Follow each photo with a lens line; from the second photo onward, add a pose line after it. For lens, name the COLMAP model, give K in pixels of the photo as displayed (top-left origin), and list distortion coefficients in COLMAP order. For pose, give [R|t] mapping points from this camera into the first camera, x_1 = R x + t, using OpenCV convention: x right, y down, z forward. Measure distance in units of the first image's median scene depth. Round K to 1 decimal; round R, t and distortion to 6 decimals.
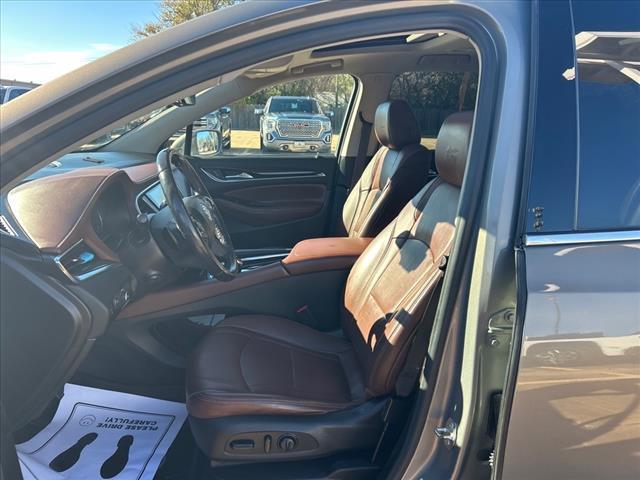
lens RADIAL K [[475.5, 0, 322.1], [0, 475.5, 225.2], [0, 0, 1]] dist [0.012021, 0.000154]
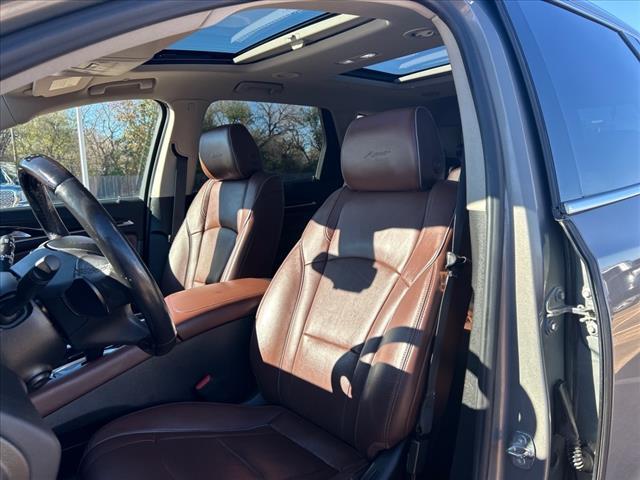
lens RADIAL K [[475.5, 0, 322.1], [0, 475.5, 225.2], [0, 0, 1]] dist [0.012021, 0.000154]
pose [[0.826000, -0.107212, 0.553381, -0.203278], [0.178811, 0.980876, -0.076865, 0.019984], [-0.534557, 0.162441, 0.829374, 0.185622]]
